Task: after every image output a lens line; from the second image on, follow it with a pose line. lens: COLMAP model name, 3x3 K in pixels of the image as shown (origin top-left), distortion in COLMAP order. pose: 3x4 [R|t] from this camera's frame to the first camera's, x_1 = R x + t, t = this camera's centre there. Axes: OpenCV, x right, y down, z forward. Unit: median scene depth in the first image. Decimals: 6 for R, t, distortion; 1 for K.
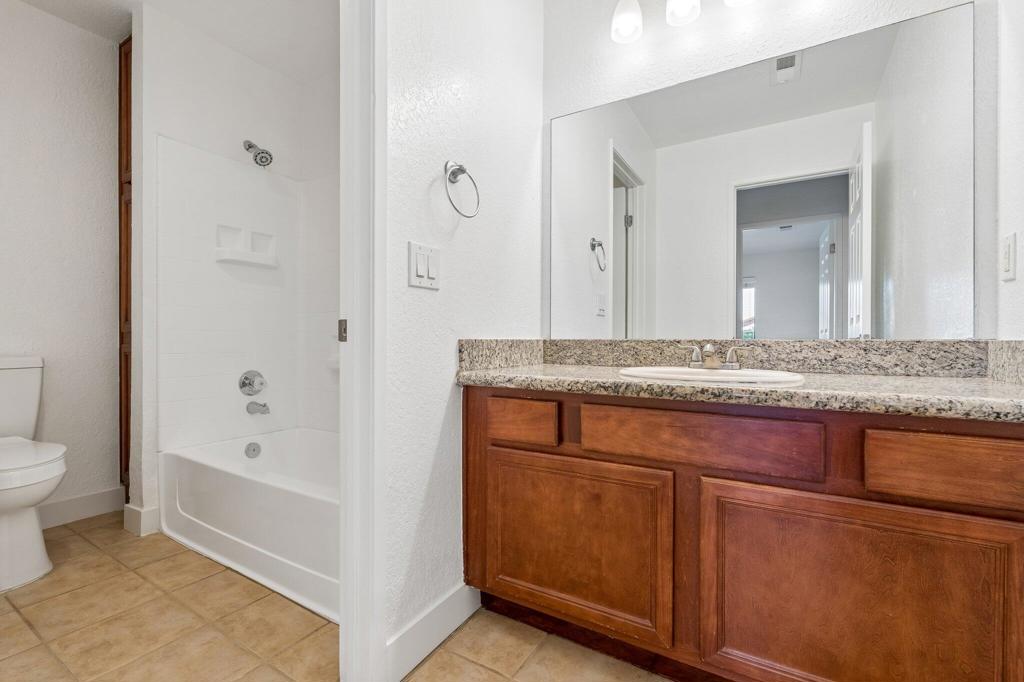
lens RADIAL K [[454.9, 0, 508.0], [0, 454.9, 342.4], [0, 0, 1]] dist [-0.001431, -0.000047]
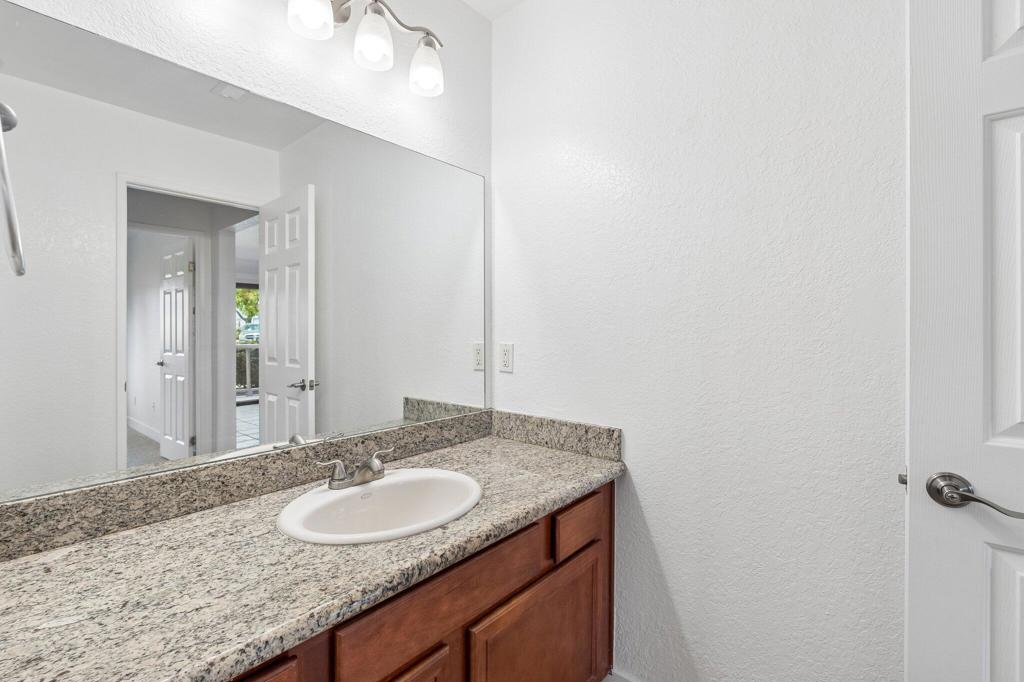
lens RADIAL K [[454.9, 0, 512.0], [0, 454.9, 330.3], [0, 0, 1]] dist [-0.001431, -0.000047]
pose [[0.155194, -0.008095, 0.987851, -0.342197], [0.003651, 0.999964, 0.007620, -0.232980], [-0.987877, 0.002424, 0.155218, 0.590620]]
